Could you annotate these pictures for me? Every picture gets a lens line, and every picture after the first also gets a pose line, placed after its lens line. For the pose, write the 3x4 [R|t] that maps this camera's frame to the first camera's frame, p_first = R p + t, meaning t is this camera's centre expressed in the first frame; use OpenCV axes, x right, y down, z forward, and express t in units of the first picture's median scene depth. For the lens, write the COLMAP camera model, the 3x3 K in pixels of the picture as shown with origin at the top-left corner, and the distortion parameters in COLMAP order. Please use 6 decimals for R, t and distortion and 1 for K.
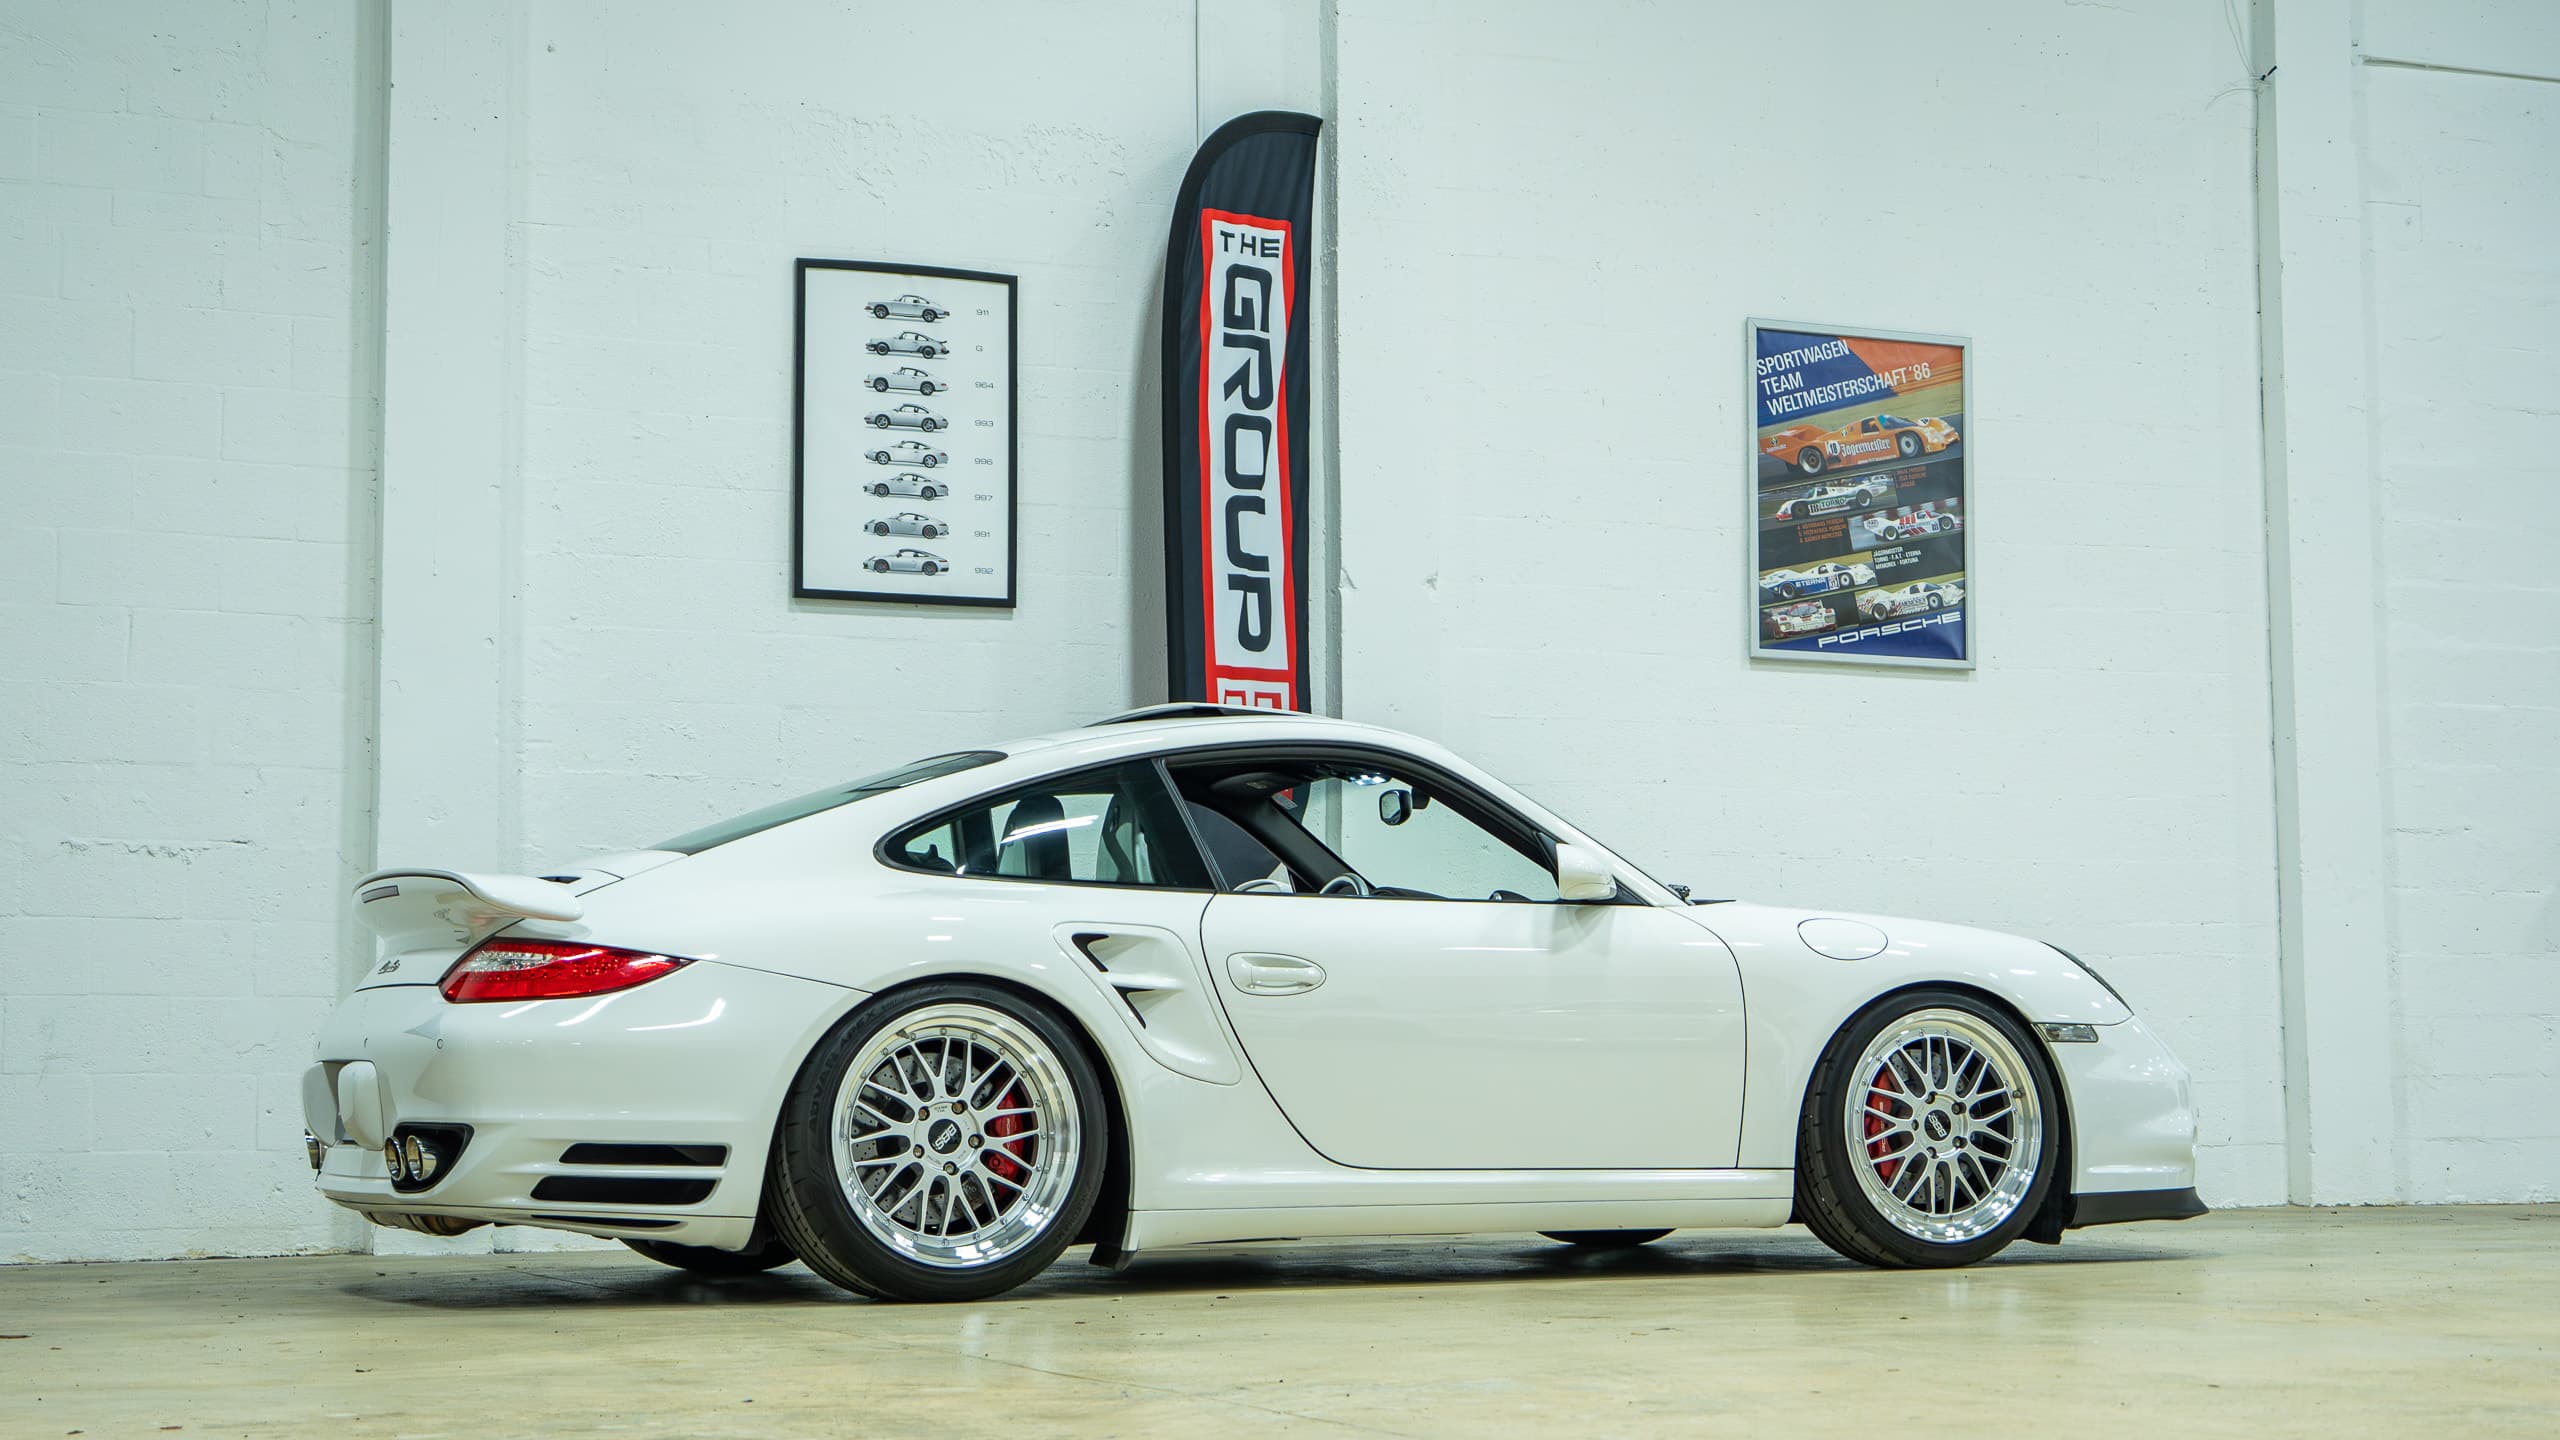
lens RADIAL K [[3831.7, 0, 1274.8], [0, 3831.7, 730.7], [0, 0, 1]] dist [0.041375, 0.106333]
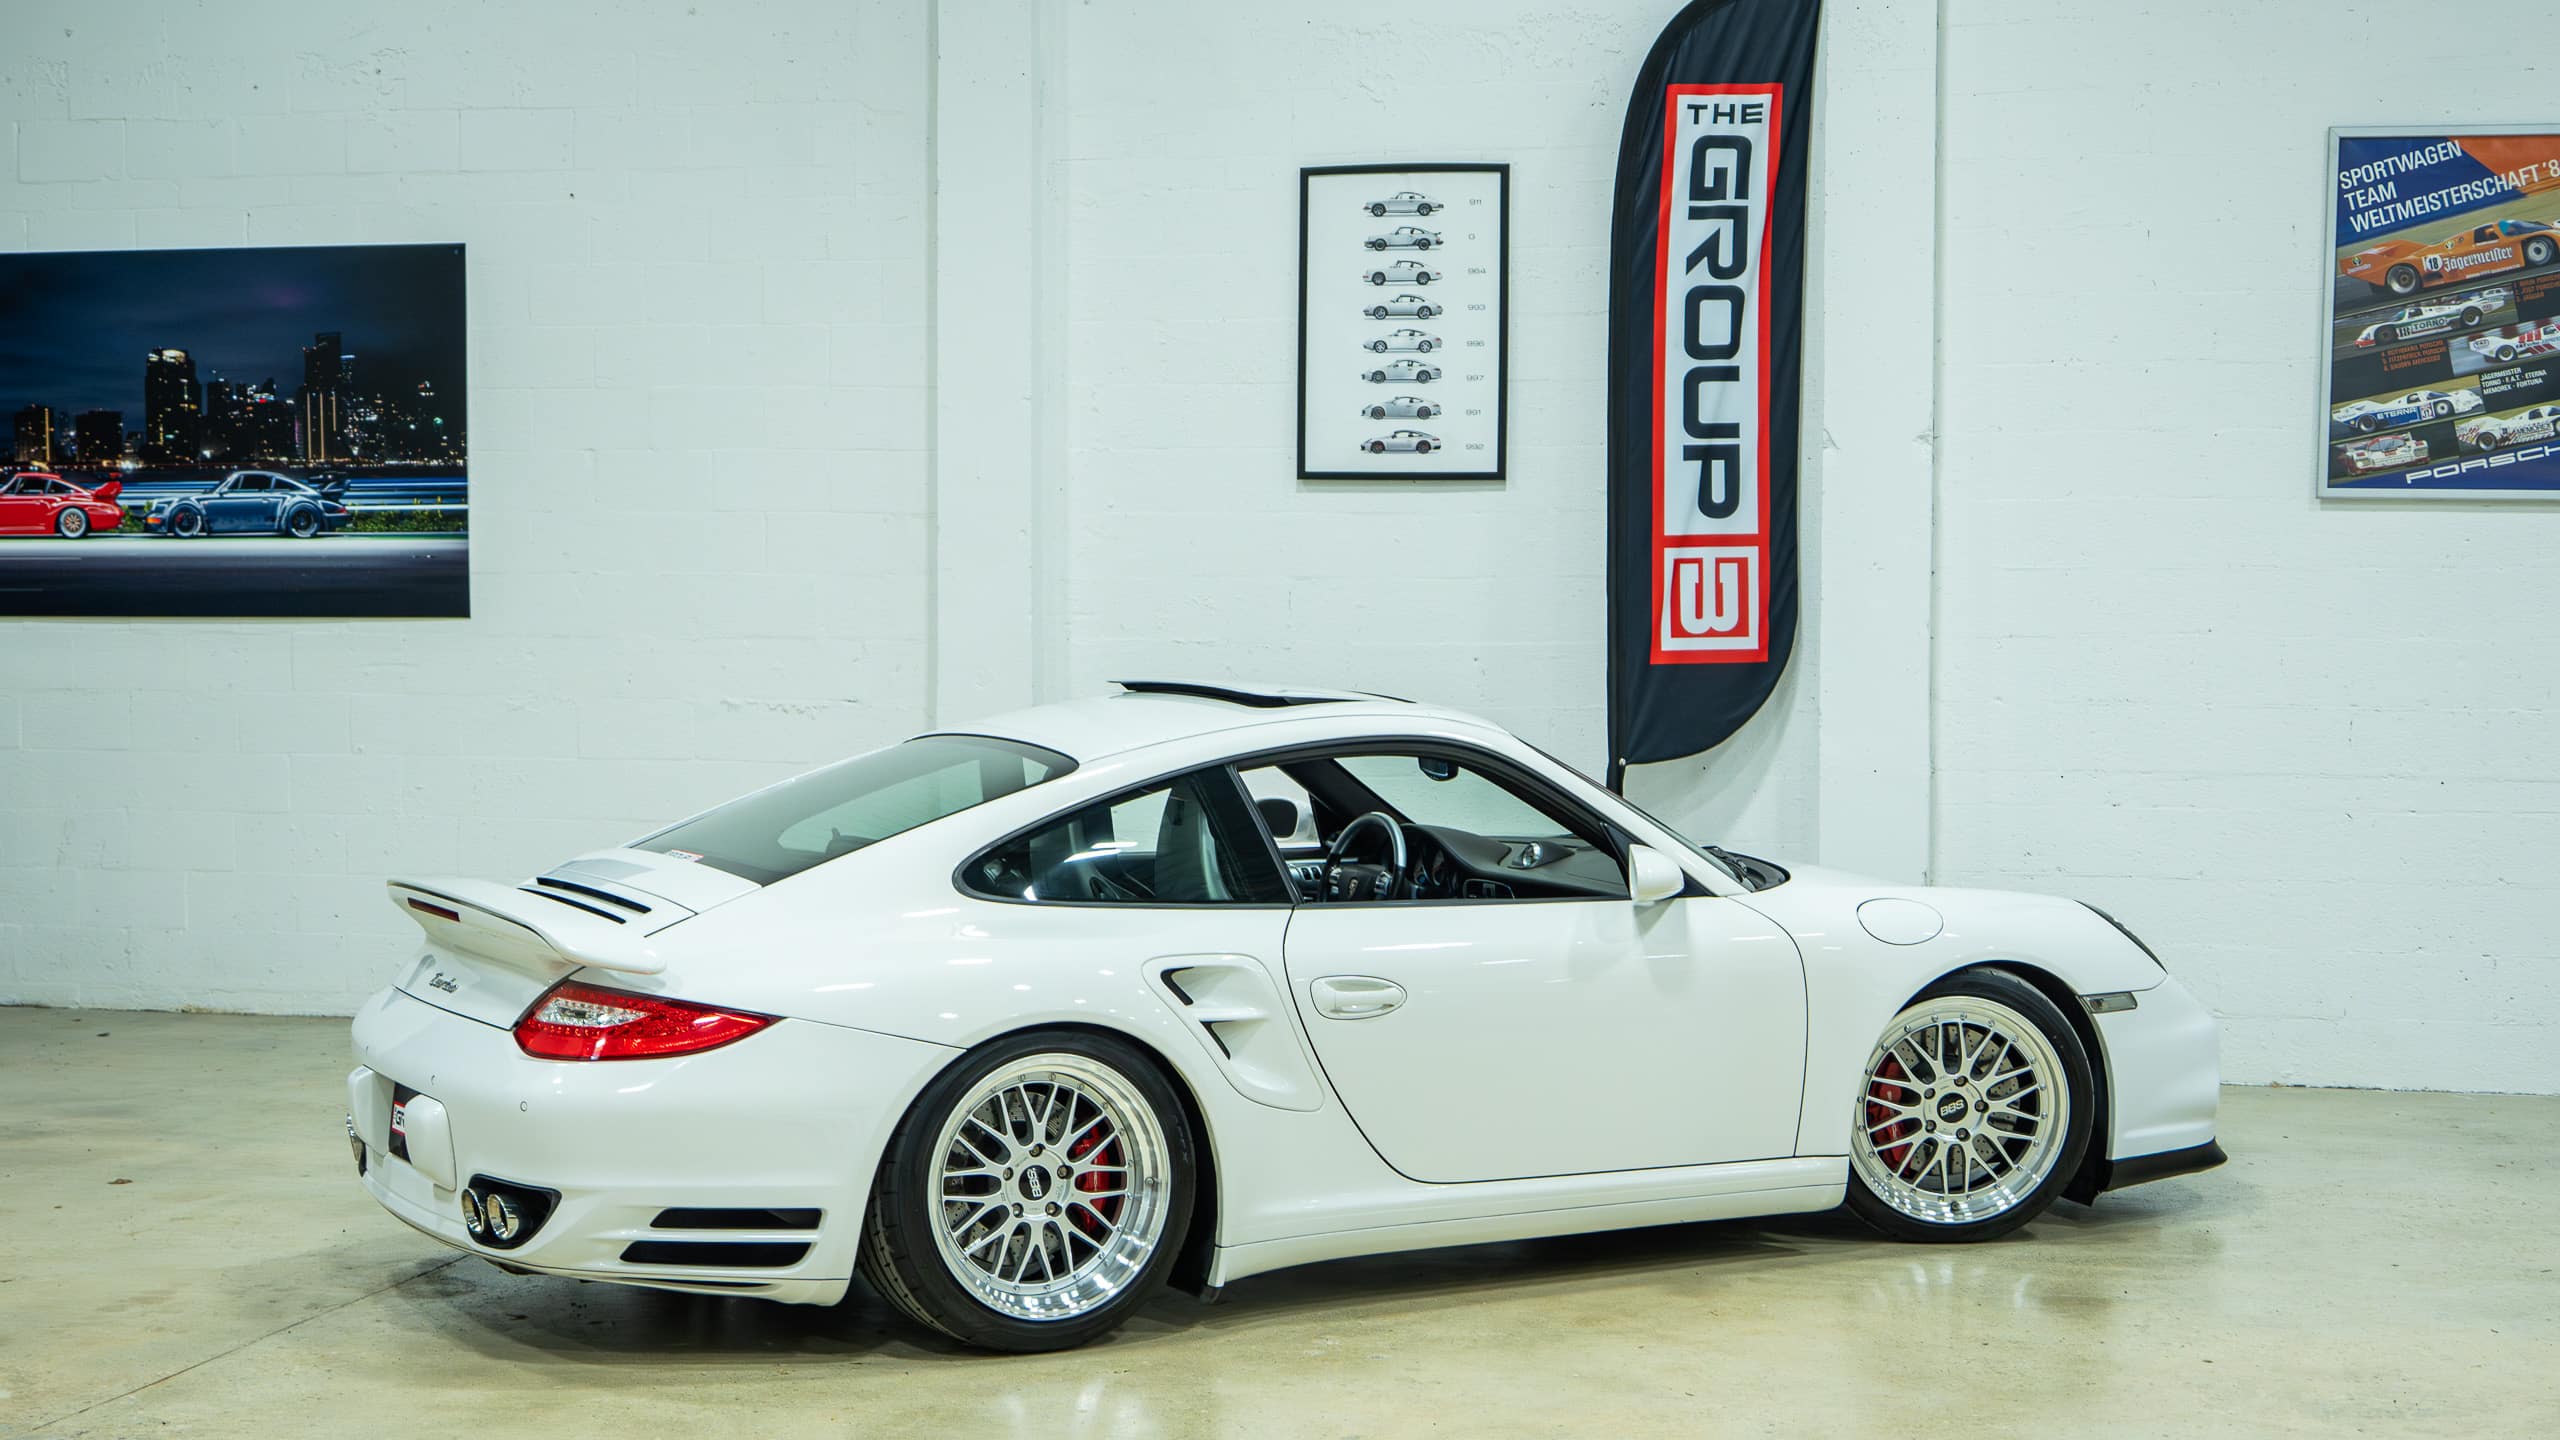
lens RADIAL K [[3650.1, 0, 1299.1], [0, 3650.1, 732.9], [0, 0, 1]] dist [0.033817, 0.096189]
pose [[0.808148, 0.037944, -0.587756, 0.489735], [0.044920, 0.991045, 0.125742, -0.093263], [0.587264, -0.128020, 0.799207, 0.141894]]
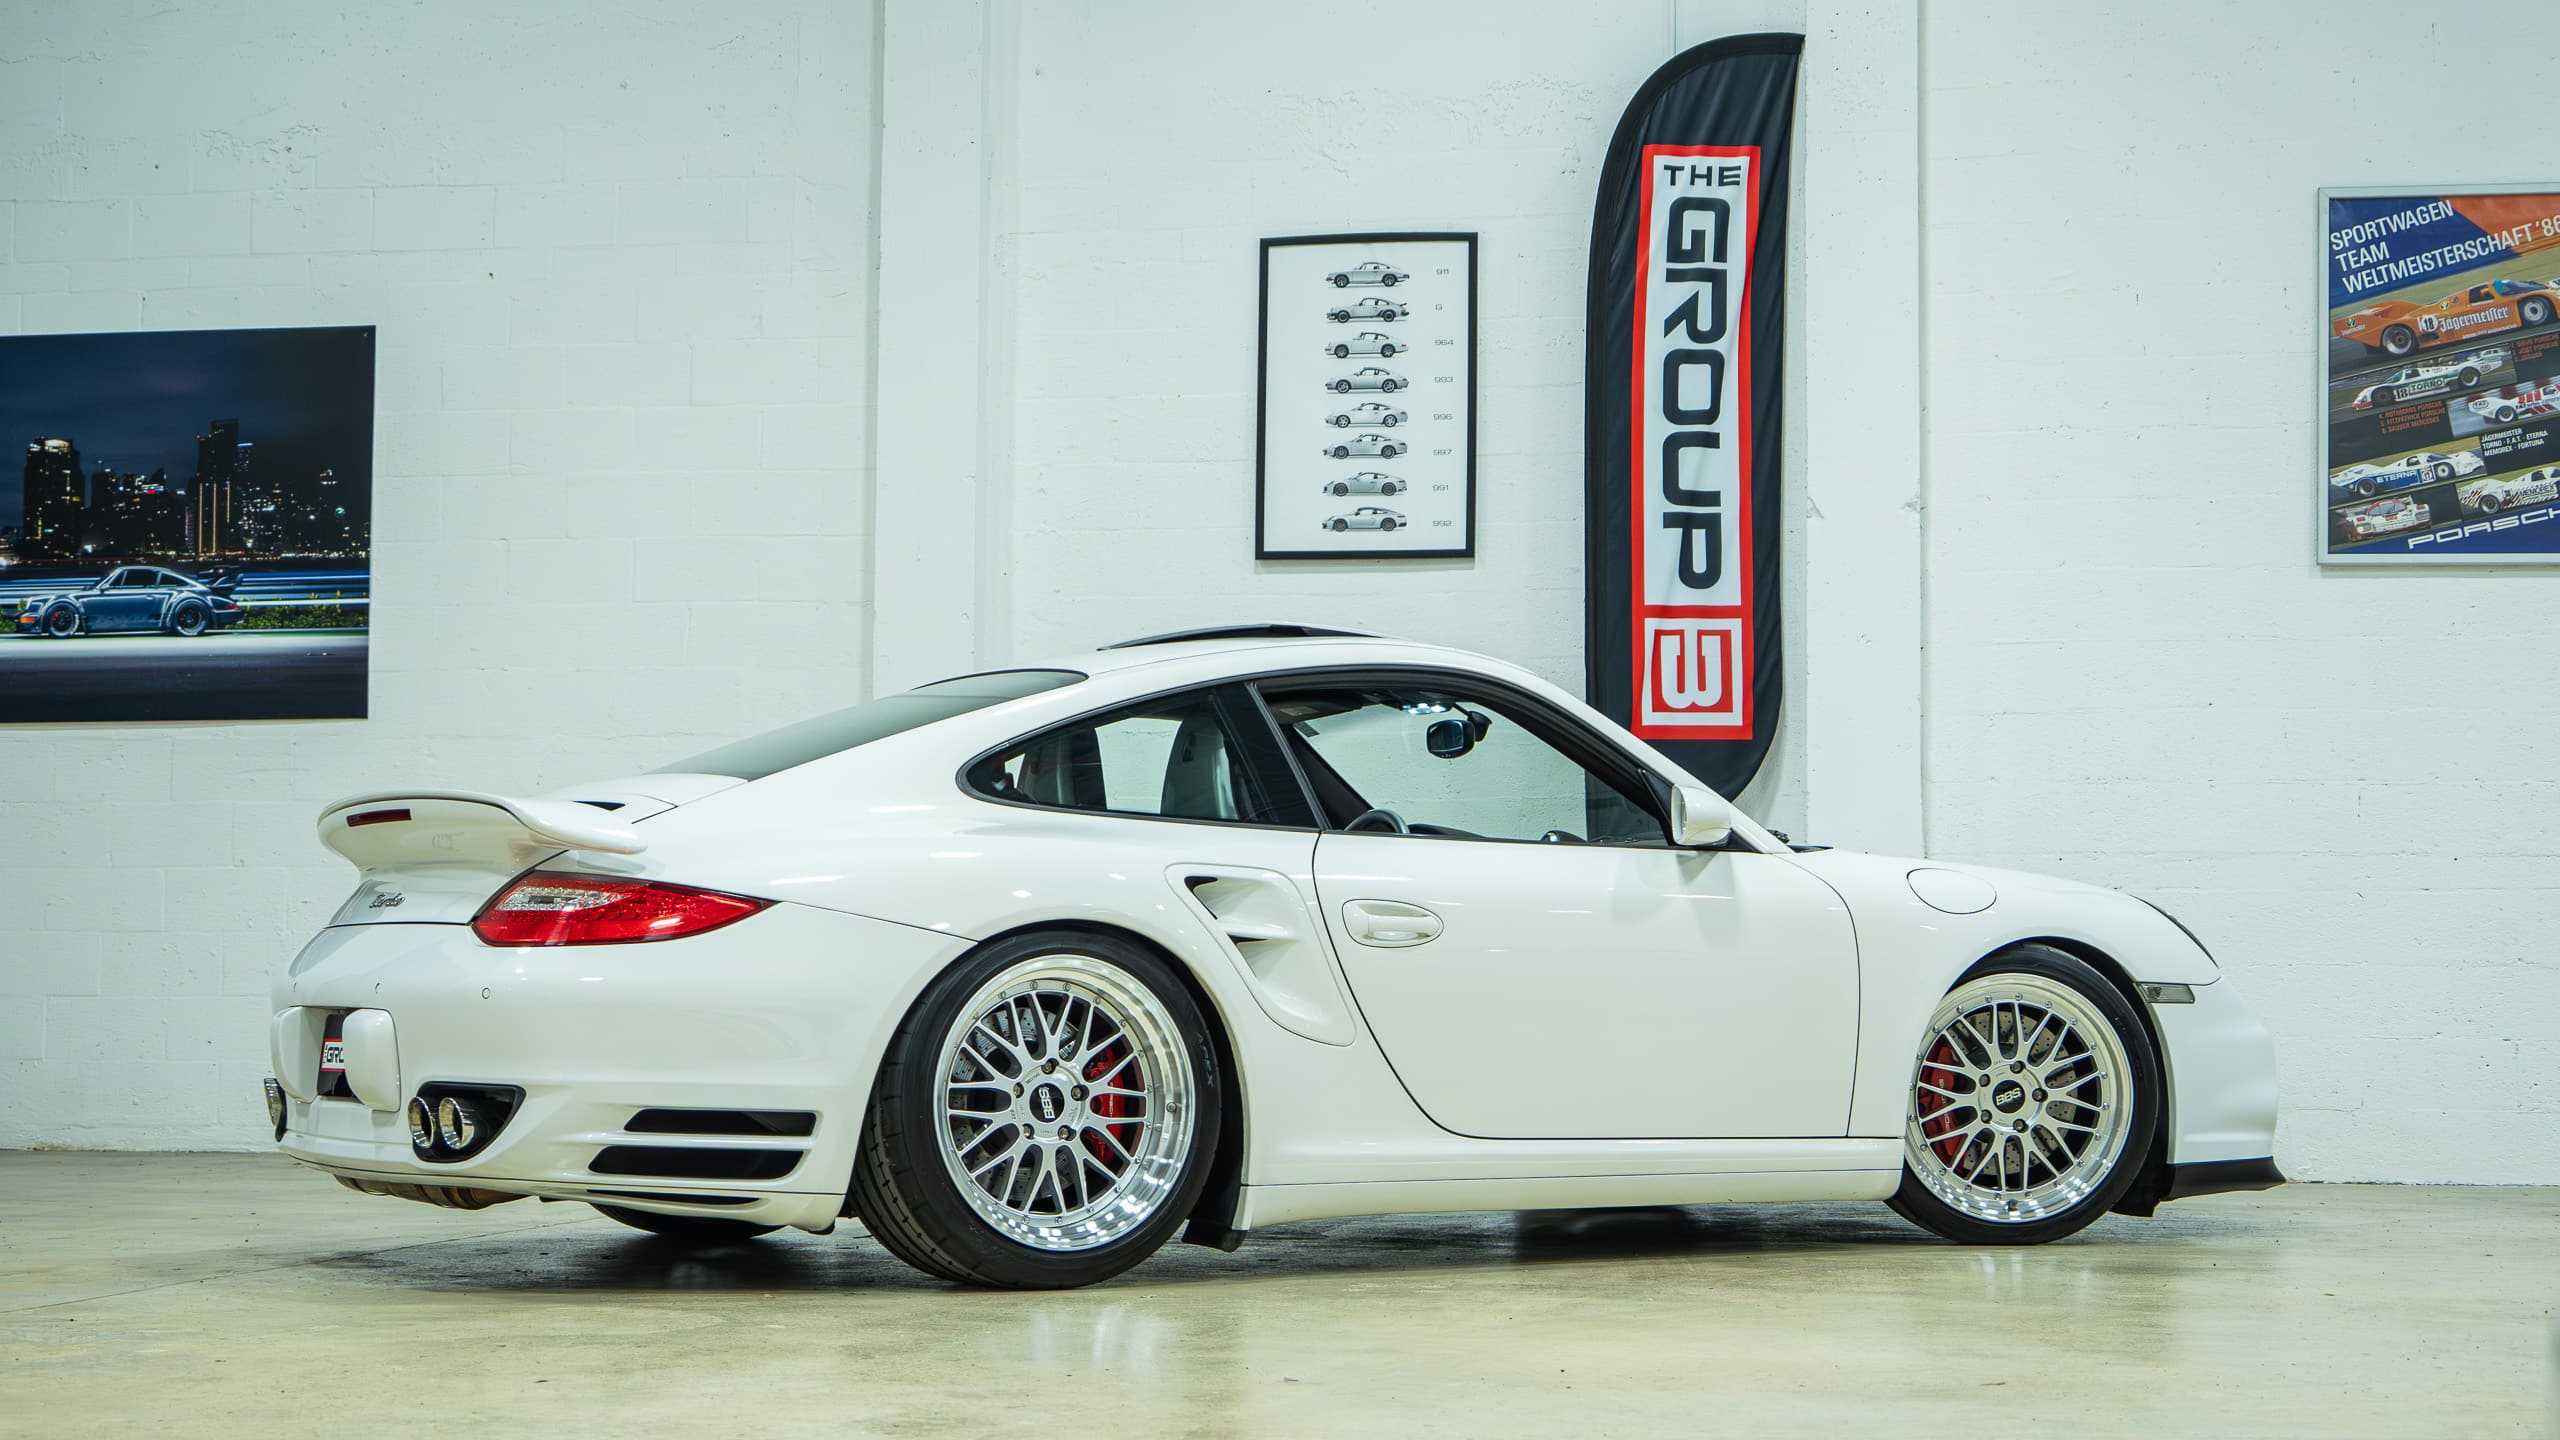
lens RADIAL K [[3670.1, 0, 1335.1], [0, 3670.1, 733.1], [0, 0, 1]] dist [0.033453, 0.069680]
pose [[0.839229, -0.023626, -0.543265, 0.435110], [0.038337, 0.999140, 0.015771, -0.001998], [0.542425, -0.034062, 0.839413, 0.153716]]
